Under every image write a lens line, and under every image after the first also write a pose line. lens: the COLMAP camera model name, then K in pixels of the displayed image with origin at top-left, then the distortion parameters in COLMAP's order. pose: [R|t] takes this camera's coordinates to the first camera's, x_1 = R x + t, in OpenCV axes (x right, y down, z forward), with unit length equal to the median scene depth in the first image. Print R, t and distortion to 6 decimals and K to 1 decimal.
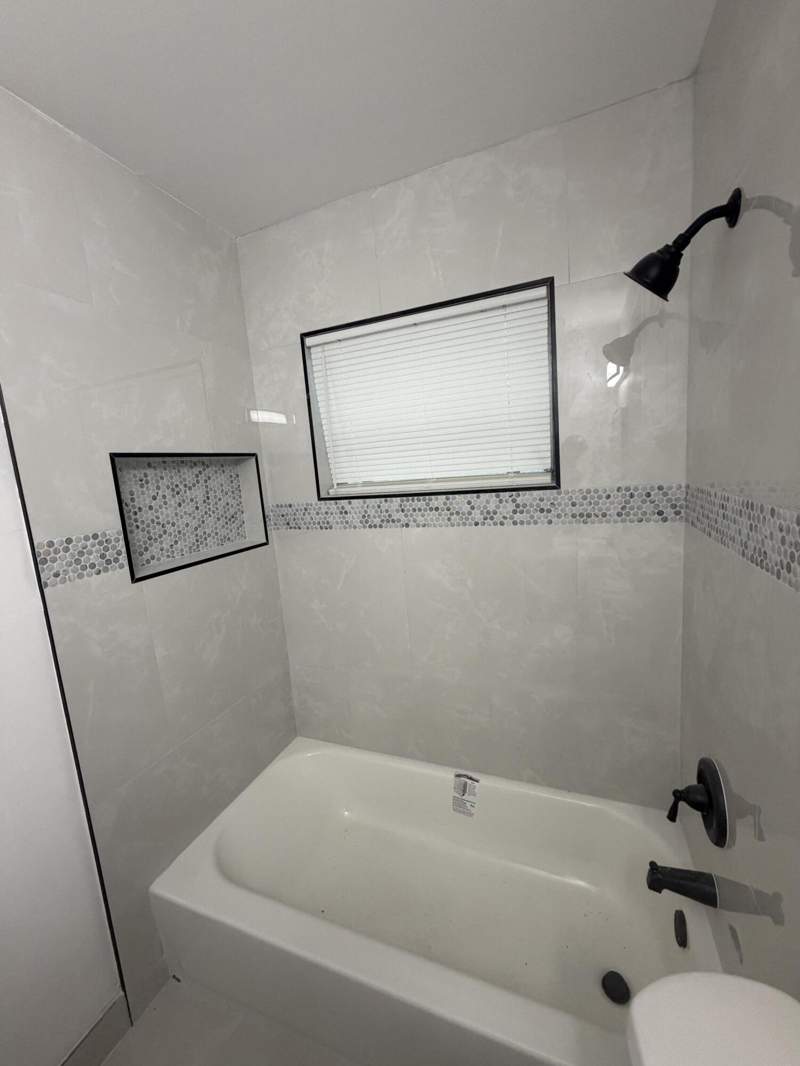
lens RADIAL K [[425.0, 0, 398.9], [0, 425.0, 530.9], [0, 0, 1]] dist [0.000771, 0.000317]
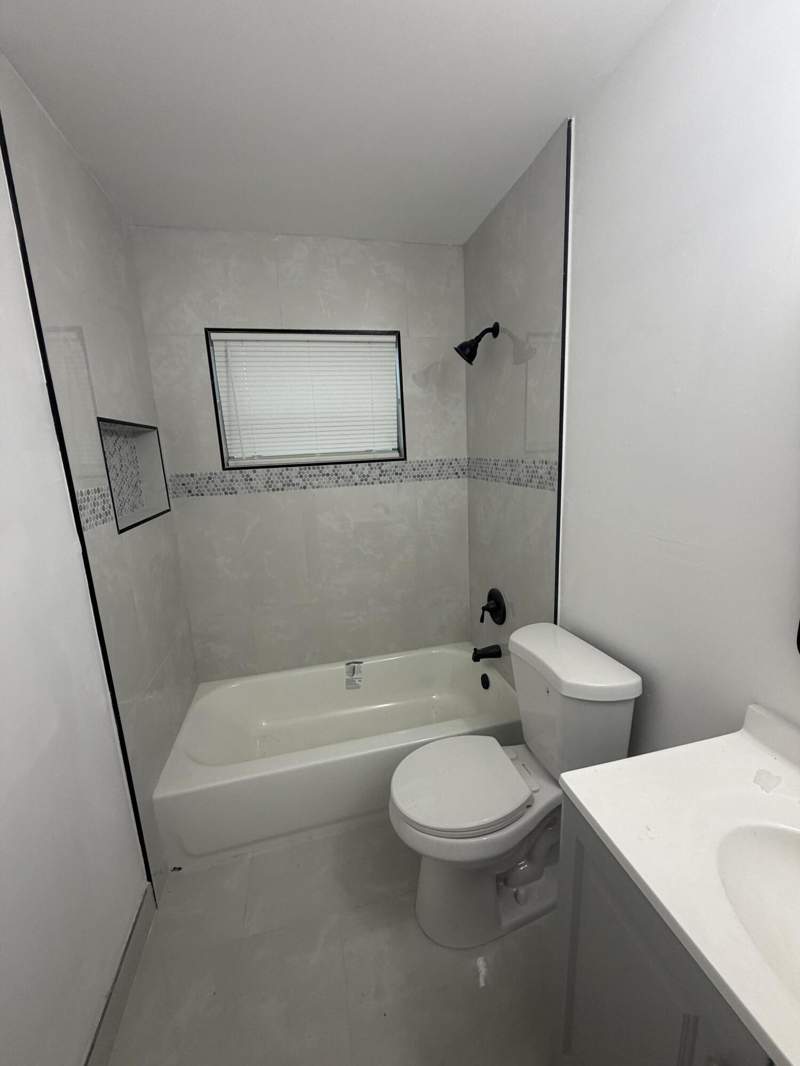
lens RADIAL K [[425.0, 0, 398.9], [0, 425.0, 530.9], [0, 0, 1]] dist [0.000771, 0.000317]
pose [[0.814361, -0.075697, 0.575400, -0.533017], [0.070597, 0.997015, 0.031247, 0.104886], [-0.576048, 0.015175, 0.817275, -0.281043]]
